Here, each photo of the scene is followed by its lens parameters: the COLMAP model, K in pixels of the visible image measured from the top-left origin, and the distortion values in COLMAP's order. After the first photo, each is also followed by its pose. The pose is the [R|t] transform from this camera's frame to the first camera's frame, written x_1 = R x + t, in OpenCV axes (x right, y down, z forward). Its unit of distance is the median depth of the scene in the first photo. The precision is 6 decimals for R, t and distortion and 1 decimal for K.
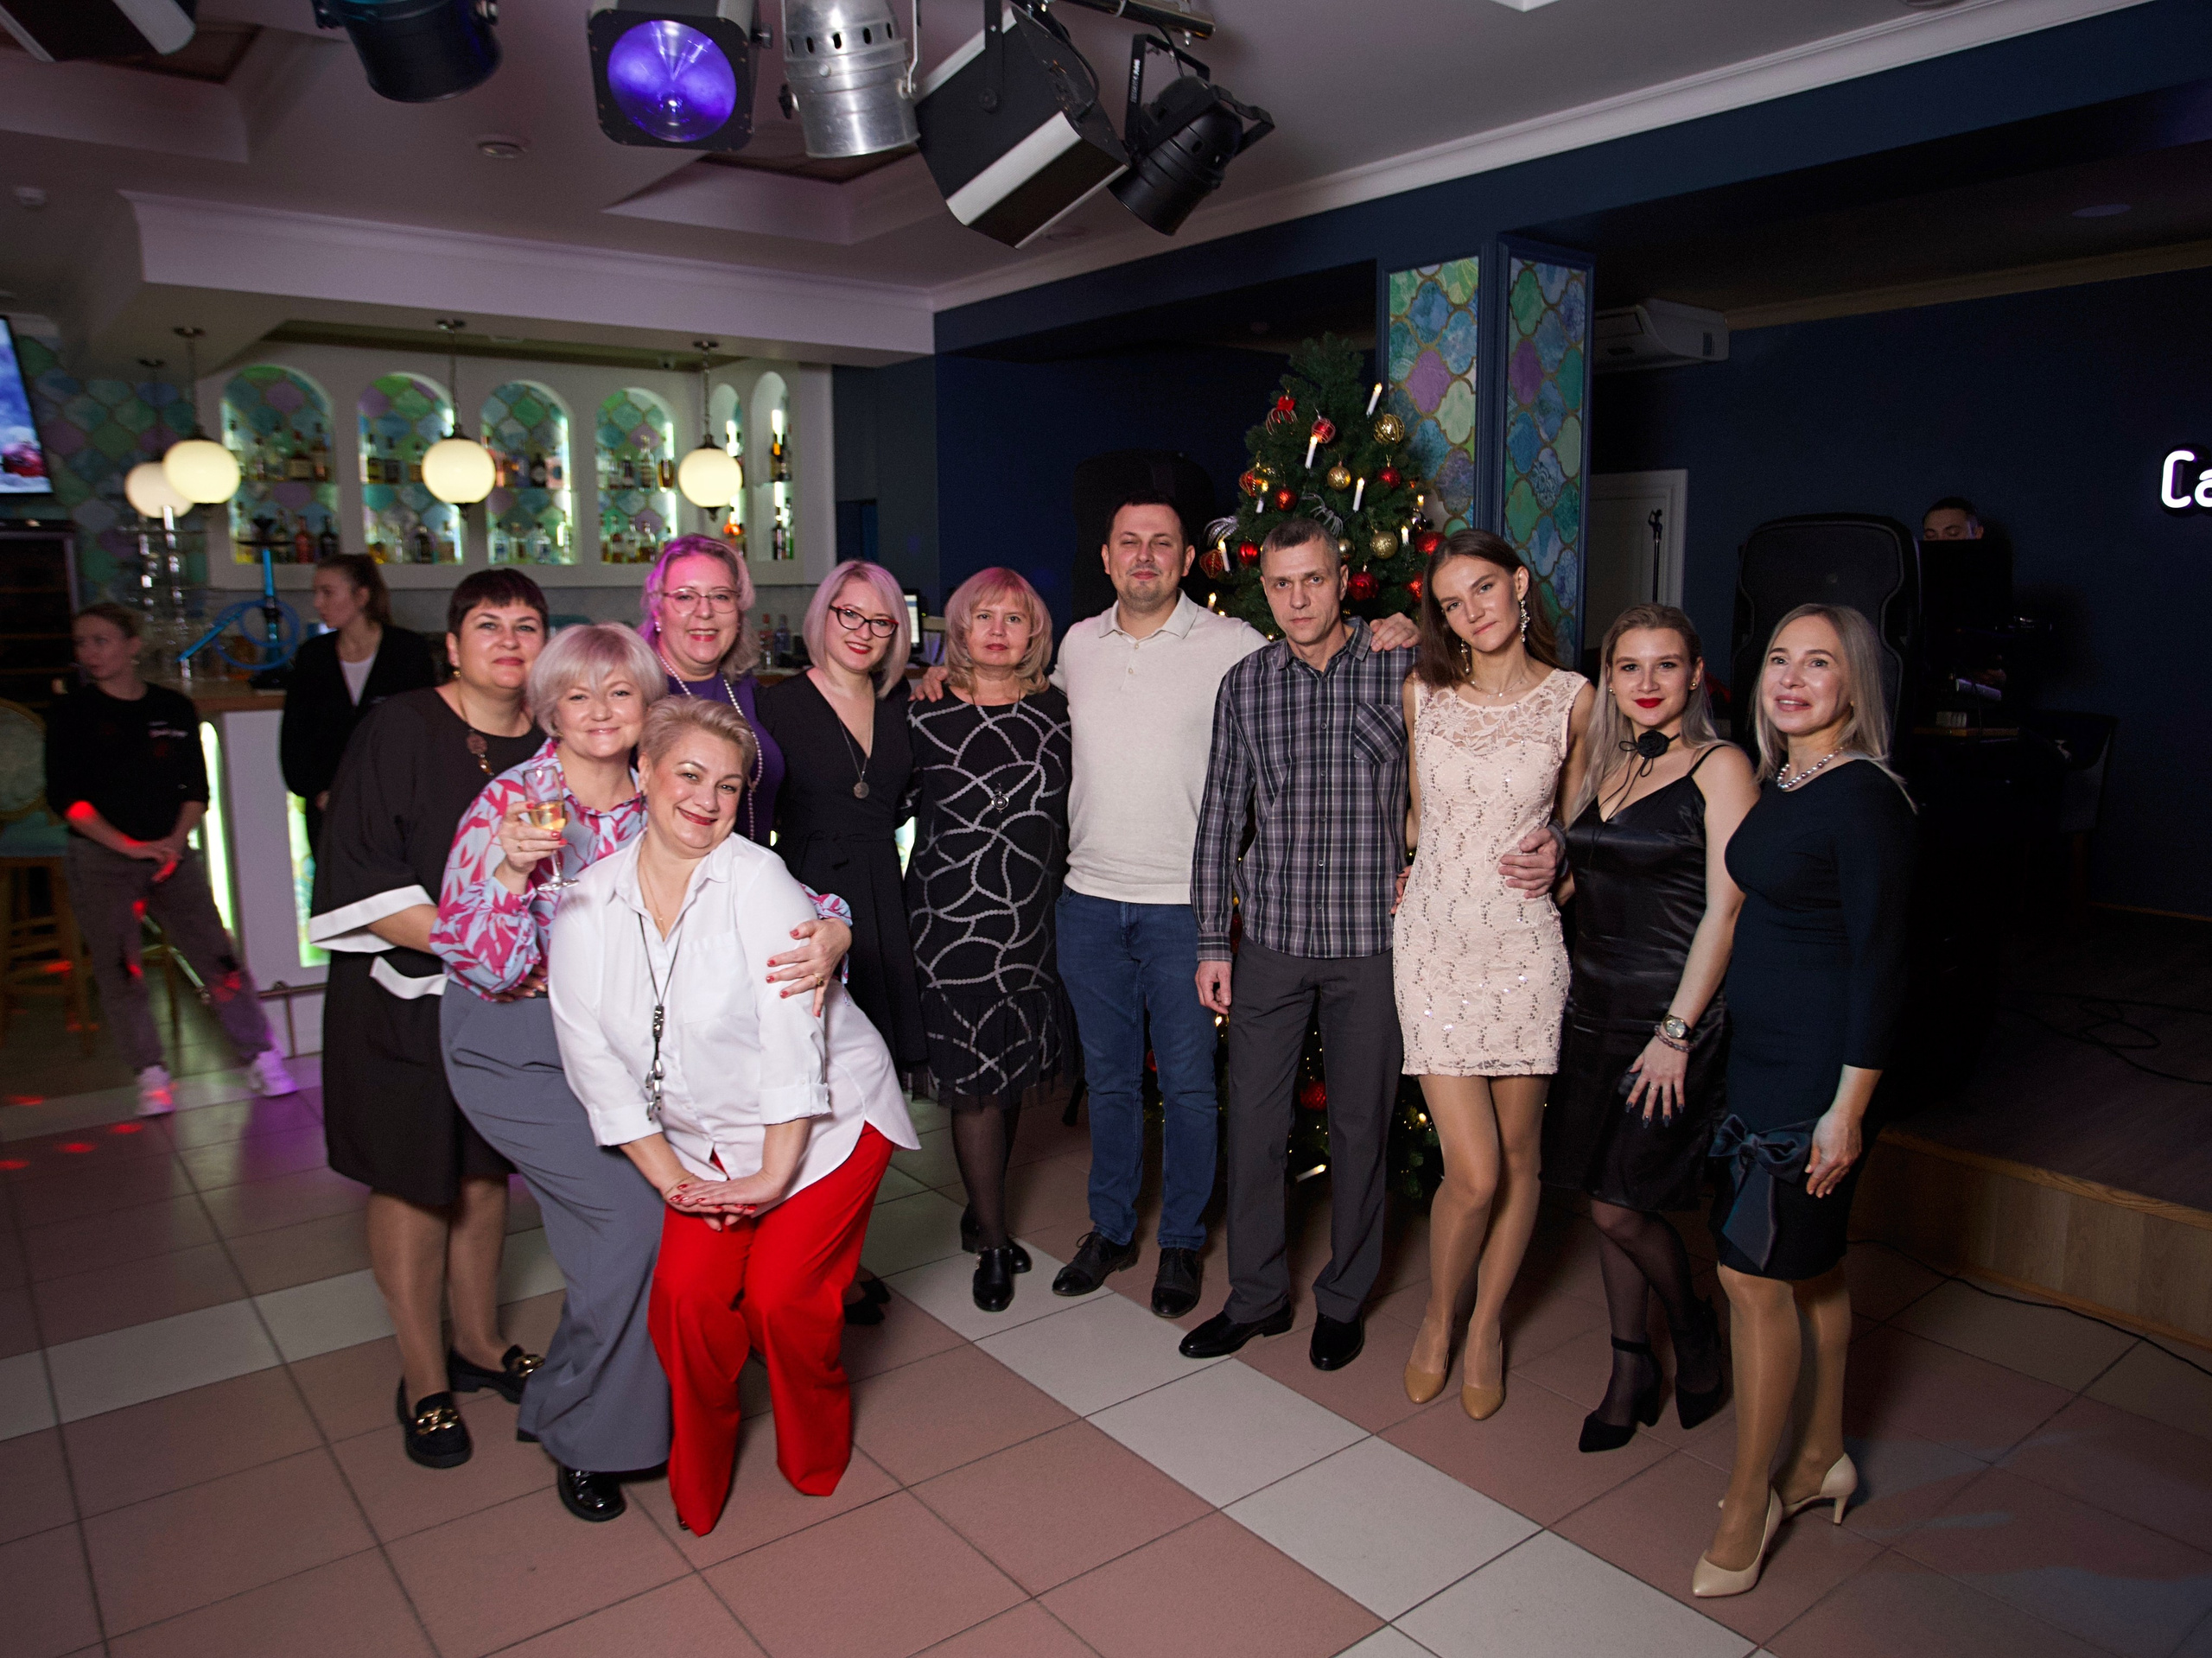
lens RADIAL K [[1596.1, 0, 1106.0], [0, 1596.1, 829.0], [0, 0, 1]] dist [-0.085269, 0.074581]
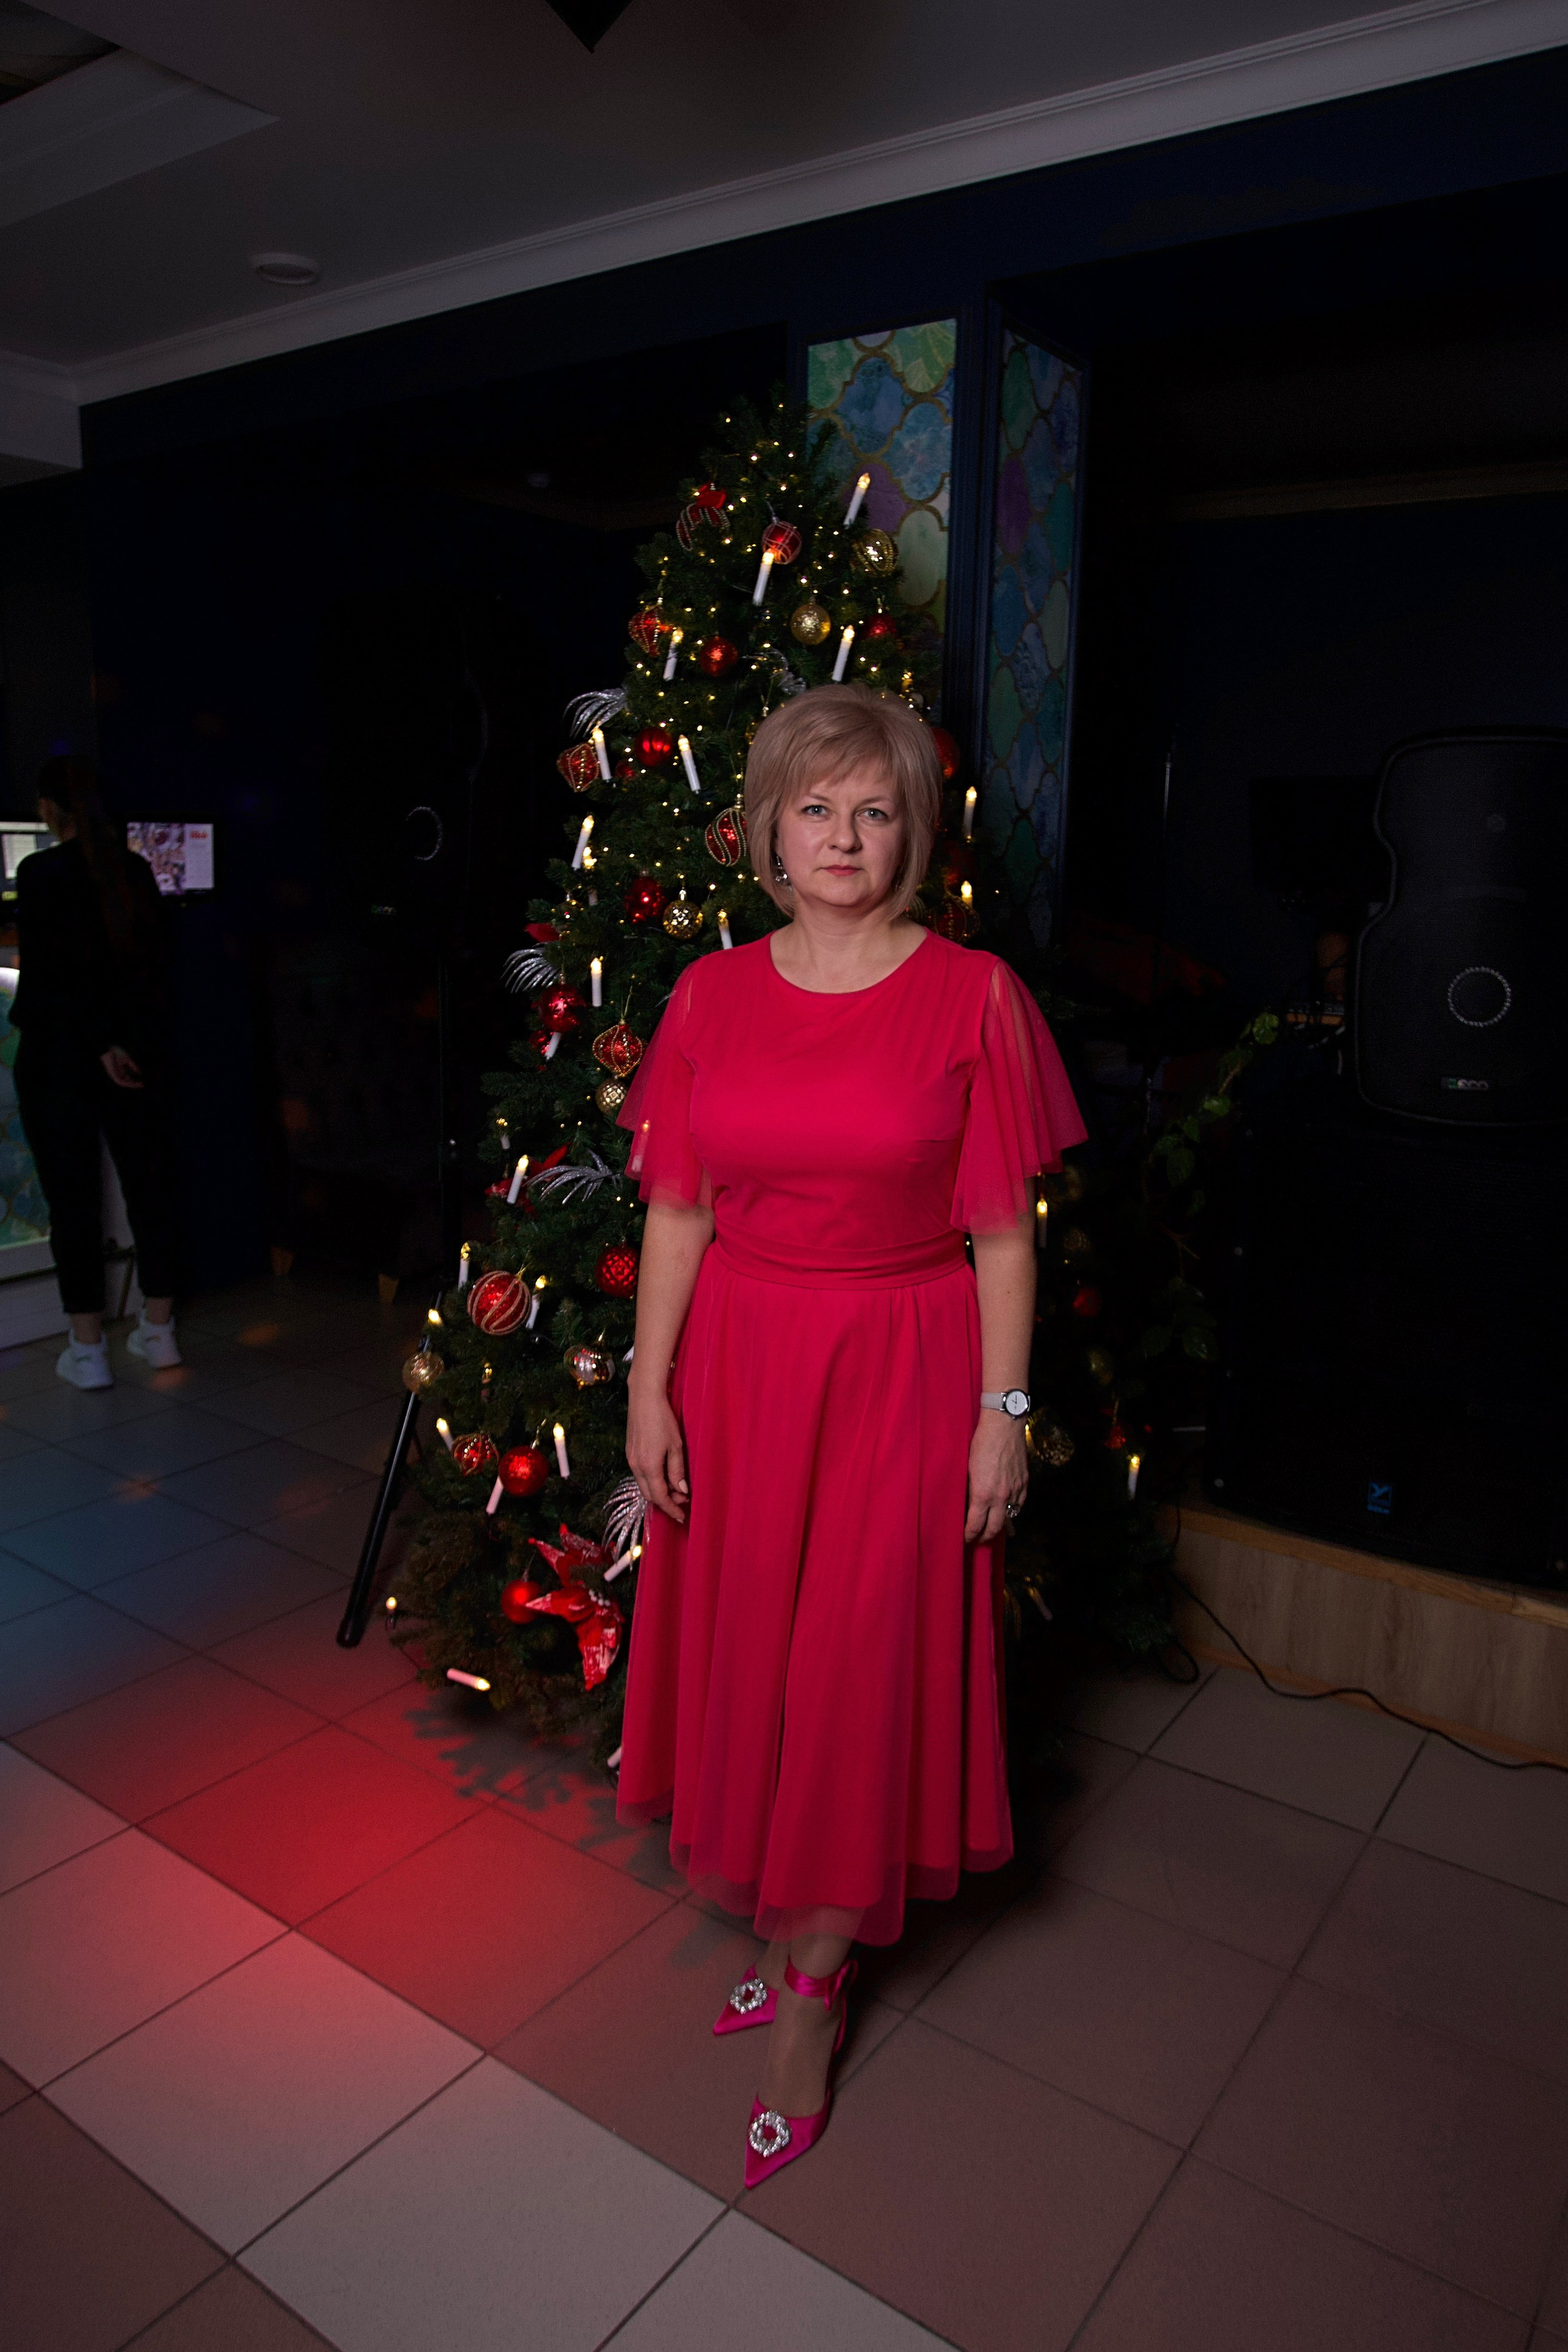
lens RADIAL K [[1605.0, 0, 783.4], [0, 1605.0, 1192.0], [0, 0, 1]] dist [-0.078291, 0.050132]
pose [[0.956726, -0.035304, 0.288839, -0.035985], [0.015908, 0.997474, 0.069226, -0.042563], [-0.290554, -0.061635, 0.954872, 0.355257]]
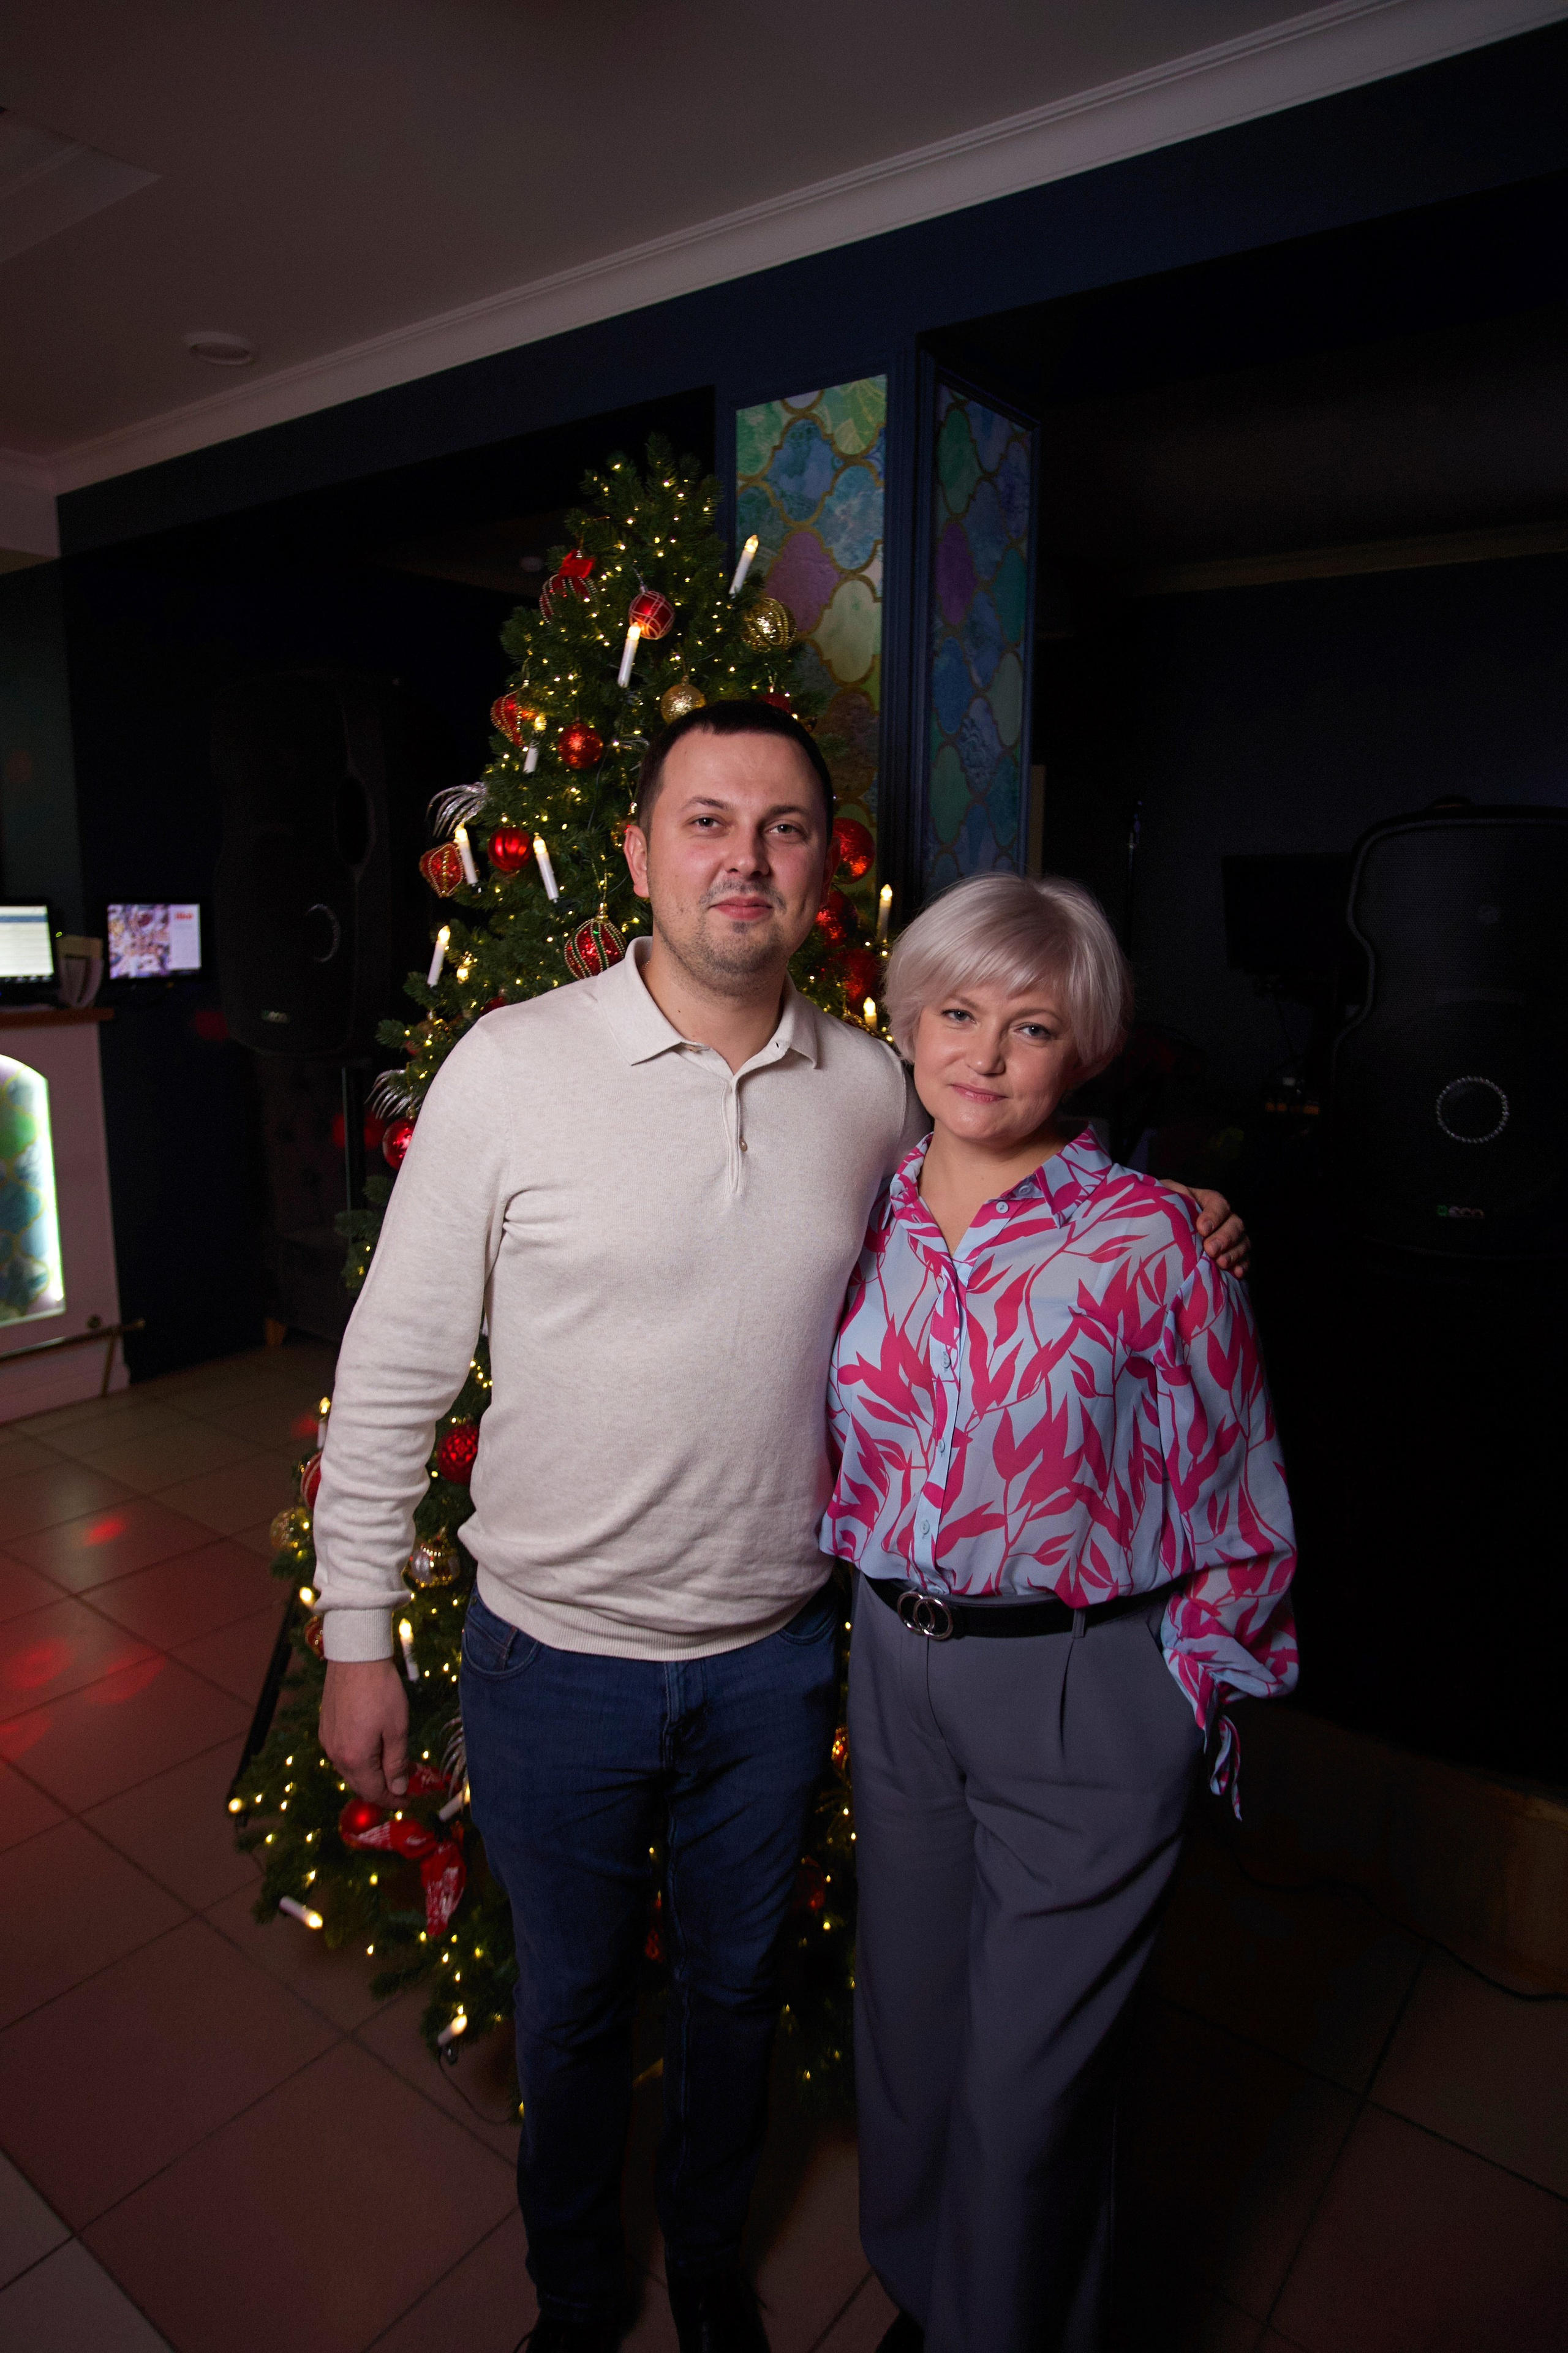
lens RADIAL K [[1451.2, 0, 788.2], [0, 1451.2, 1151.4], [0, 0, 1]] dist [-0.069451, 0.058663]
pose [[0.965813, -0.028570, 0.257660, 0.045839], [0.021332, 0.999297, 0.030841, -0.076052], [-0.258359, -0.024291, 0.965743, 0.449978]]
